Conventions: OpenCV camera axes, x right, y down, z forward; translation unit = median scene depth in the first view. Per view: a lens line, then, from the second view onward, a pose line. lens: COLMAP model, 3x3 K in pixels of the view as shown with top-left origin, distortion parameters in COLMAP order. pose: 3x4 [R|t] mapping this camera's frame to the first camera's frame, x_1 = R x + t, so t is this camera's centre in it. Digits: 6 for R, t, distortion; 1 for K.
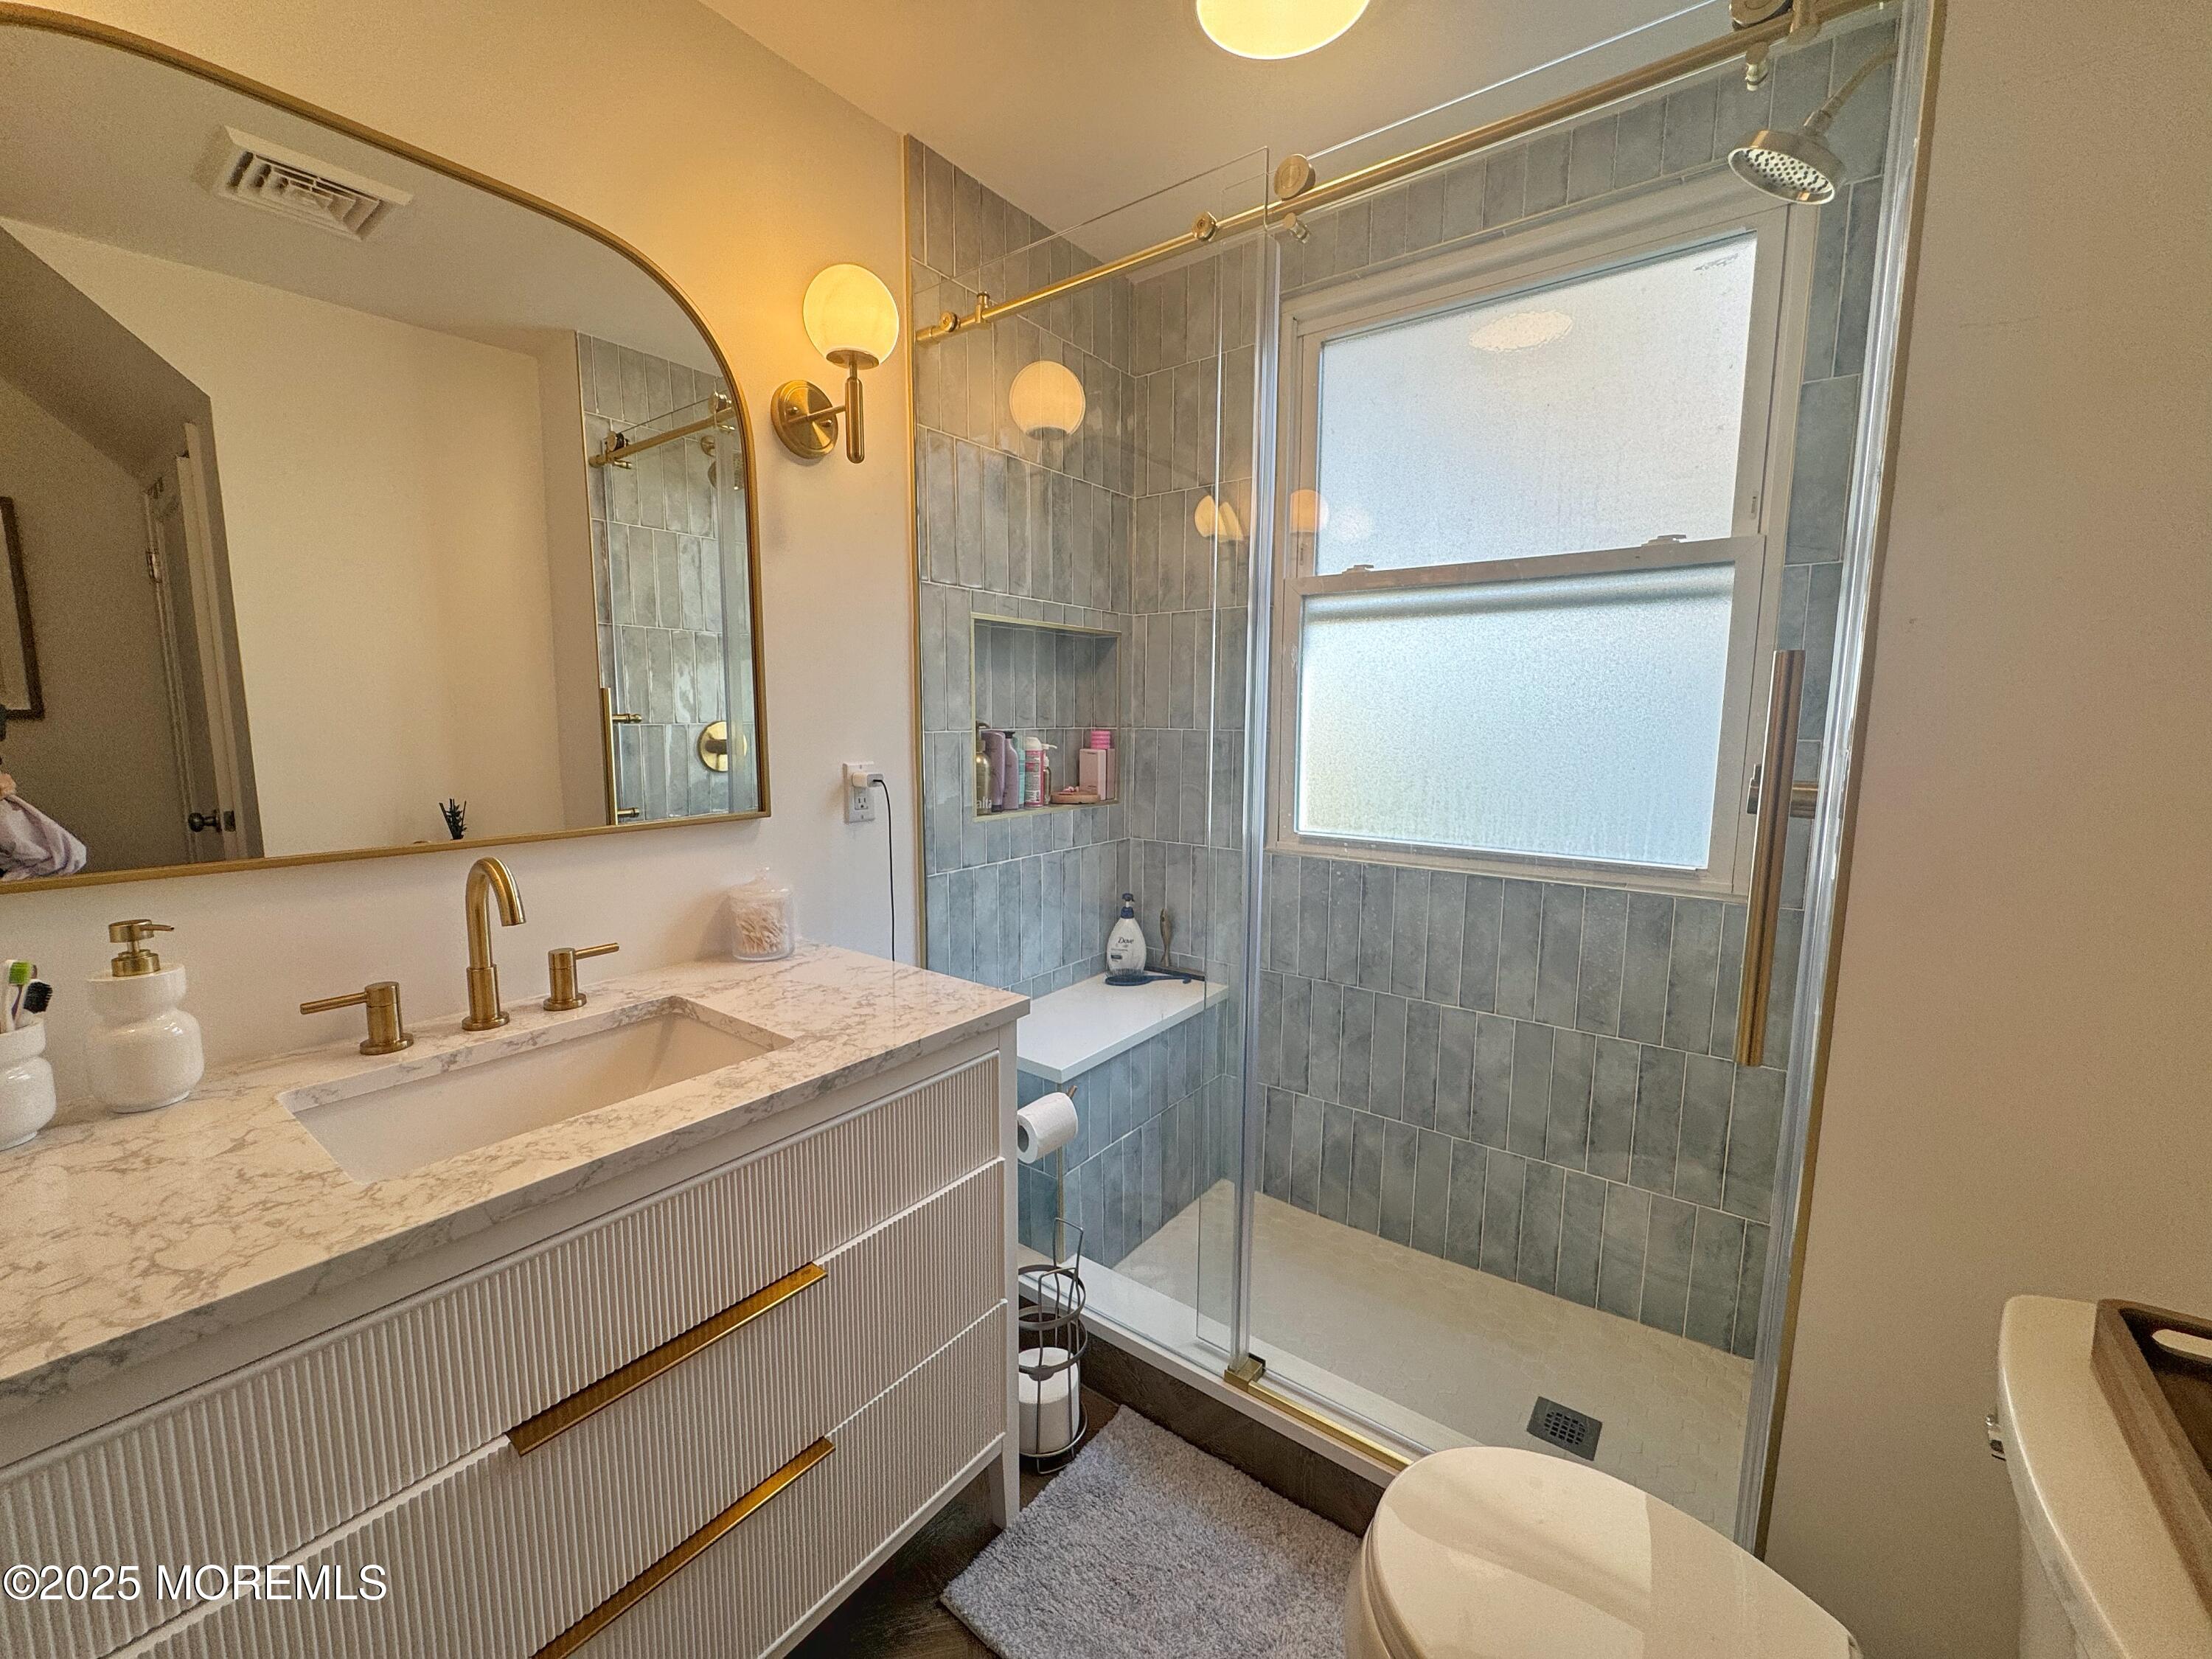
lens RADIAL K [[889.2, 0, 1100.7], [0, 889.2, 828.2], [0, 0, 1]] dist [-0.009213, 0.000198]
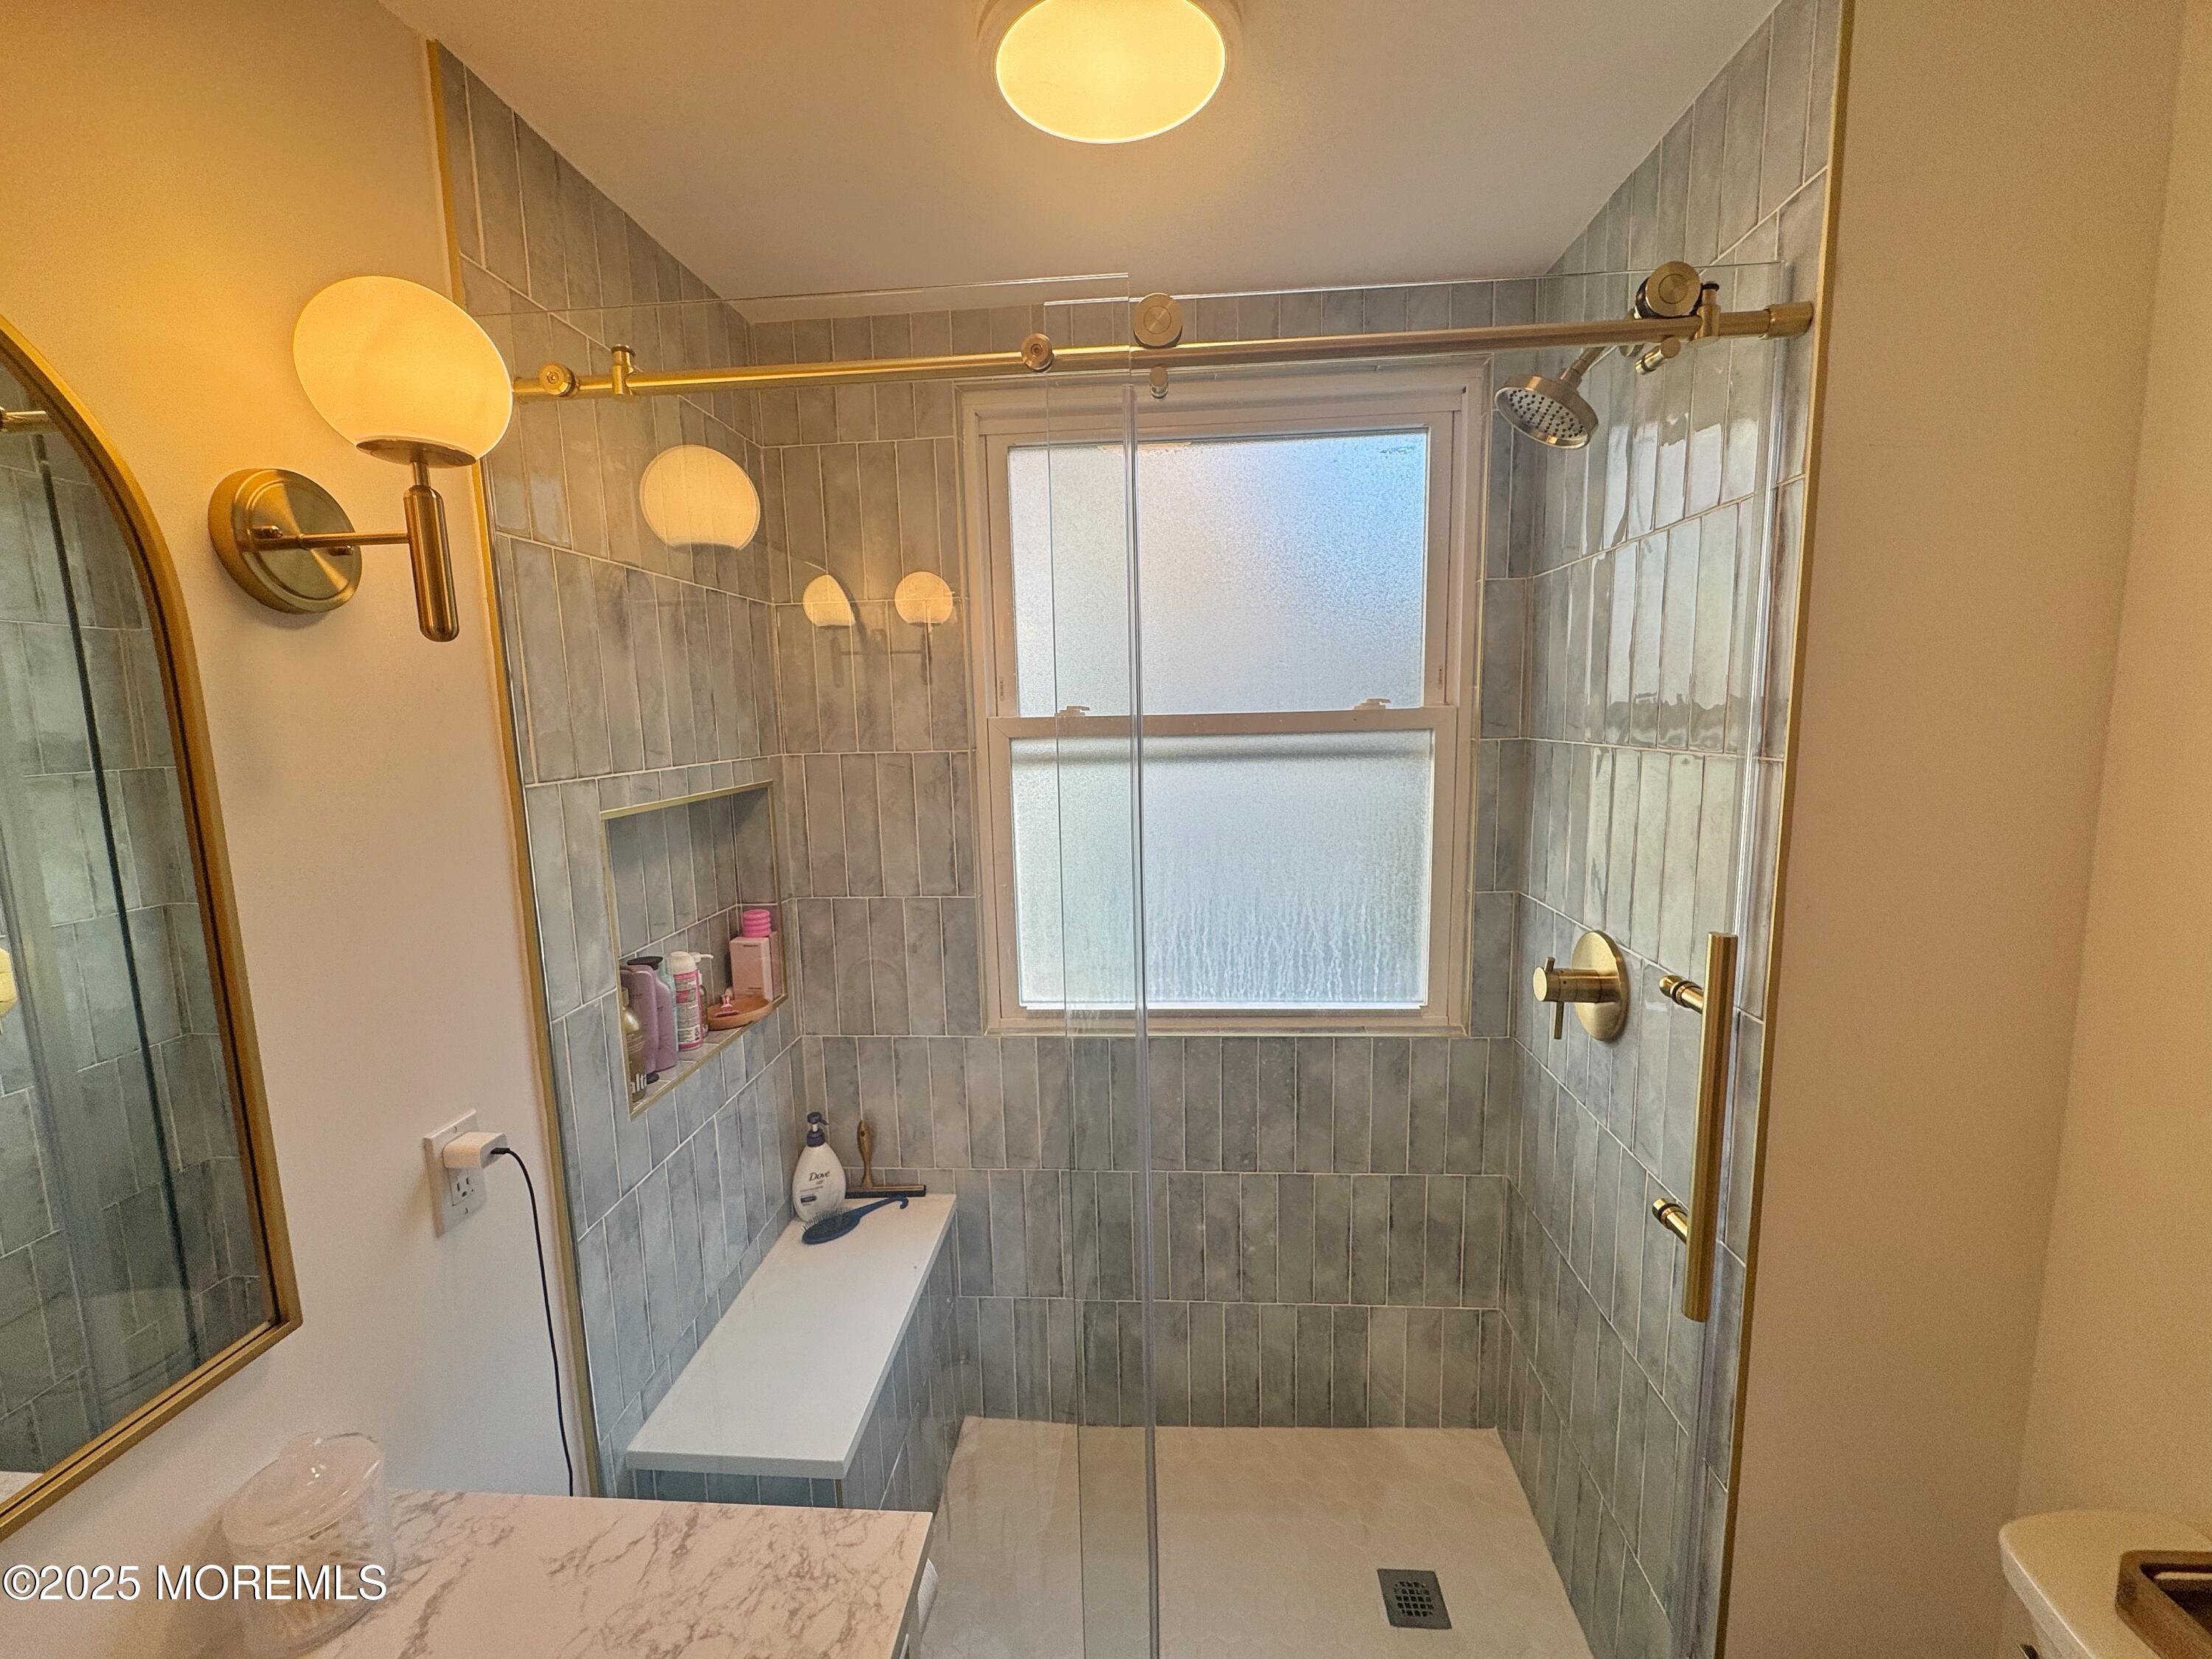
lens RADIAL K [[889.2, 0, 1108.7], [0, 889.2, 825.5], [0, 0, 1]] dist [-0.009213, 0.000198]
pose [[0.836535, -0.096335, 0.539378, -0.180577], [0.098733, 0.994811, 0.024550, -0.207737], [-0.538944, 0.032717, 0.841706, 0.250204]]
